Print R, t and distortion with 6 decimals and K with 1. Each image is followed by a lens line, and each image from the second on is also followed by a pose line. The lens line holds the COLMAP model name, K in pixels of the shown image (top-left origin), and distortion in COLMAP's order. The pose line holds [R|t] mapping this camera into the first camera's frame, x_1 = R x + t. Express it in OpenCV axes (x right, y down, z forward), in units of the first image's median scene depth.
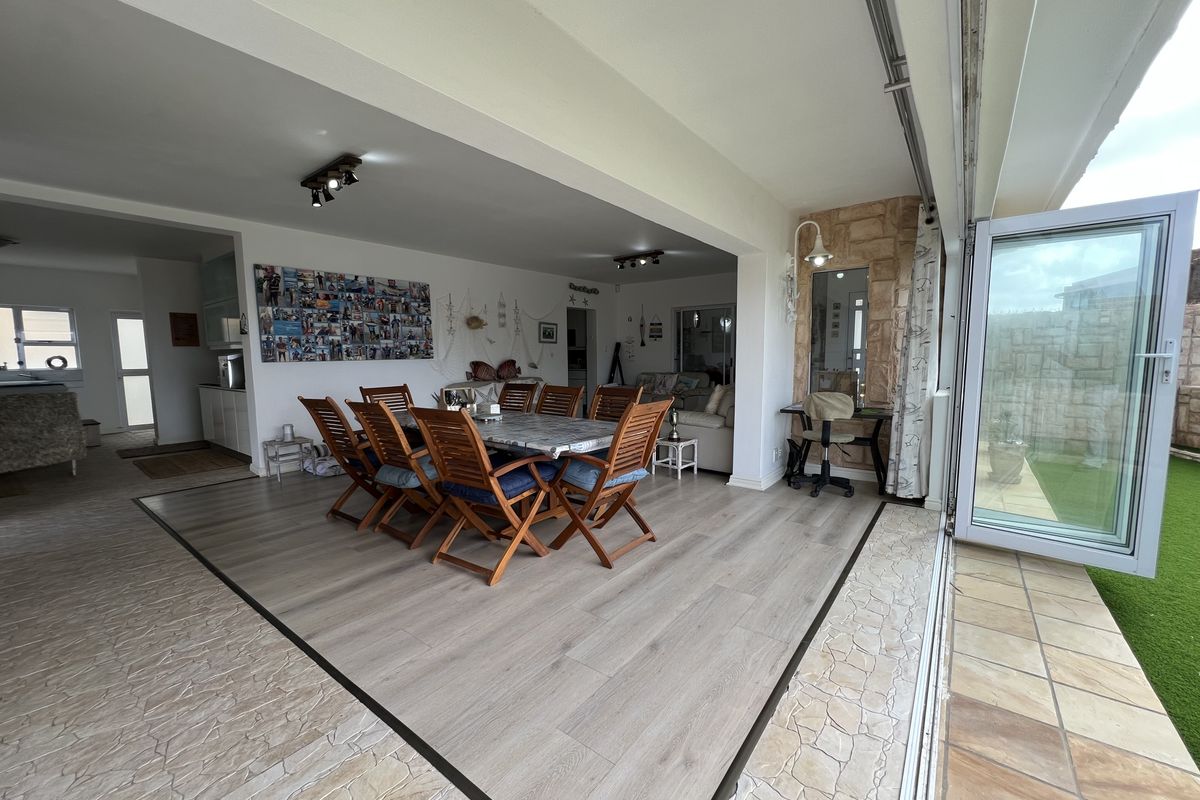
lens RADIAL K [[476.9, 0, 600.0], [0, 476.9, 400.0], [0, 0, 1]] dist [-0.000736, -0.000067]
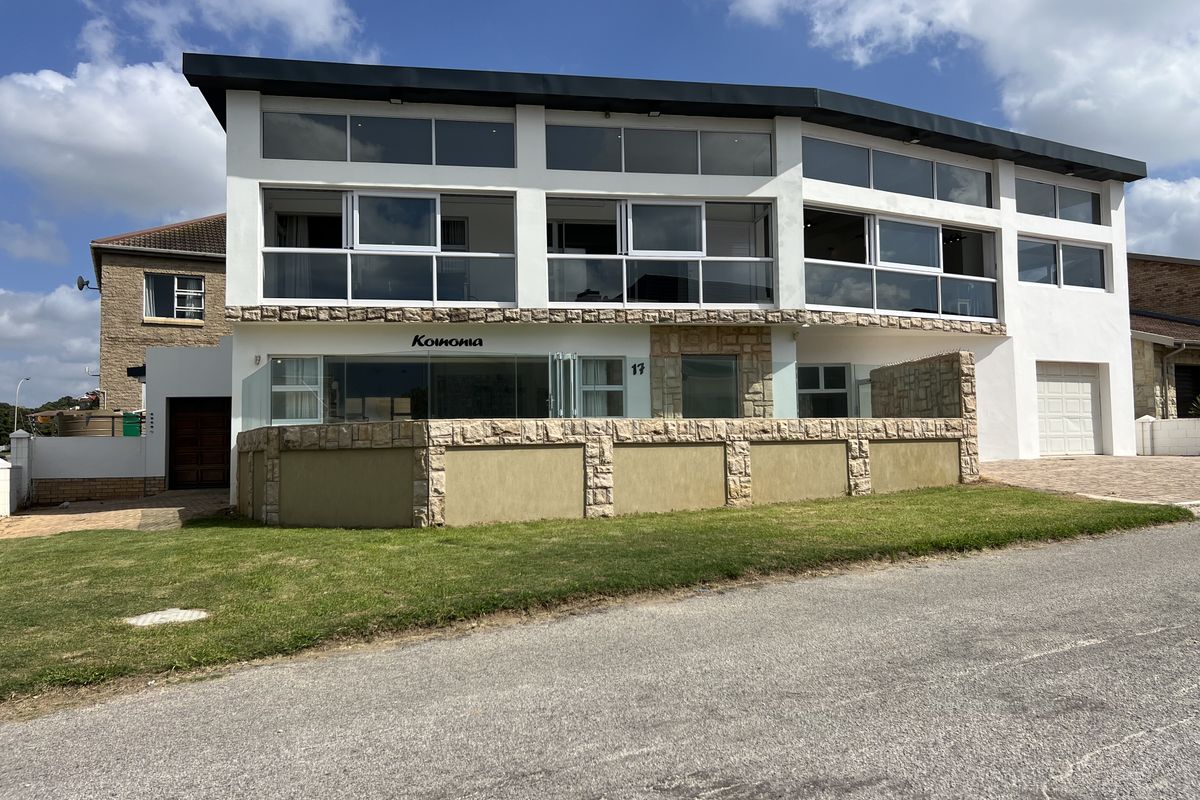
lens RADIAL K [[877.2, 0, 600.0], [0, 877.2, 400.0], [0, 0, 1]] dist [0.073257, 0.000321]
pose [[0.730765, -0.038481, -0.681544, 2.499807], [-0.053689, 0.992077, -0.113580, 0.253968], [0.680515, 0.119592, 0.722909, -1.404447]]
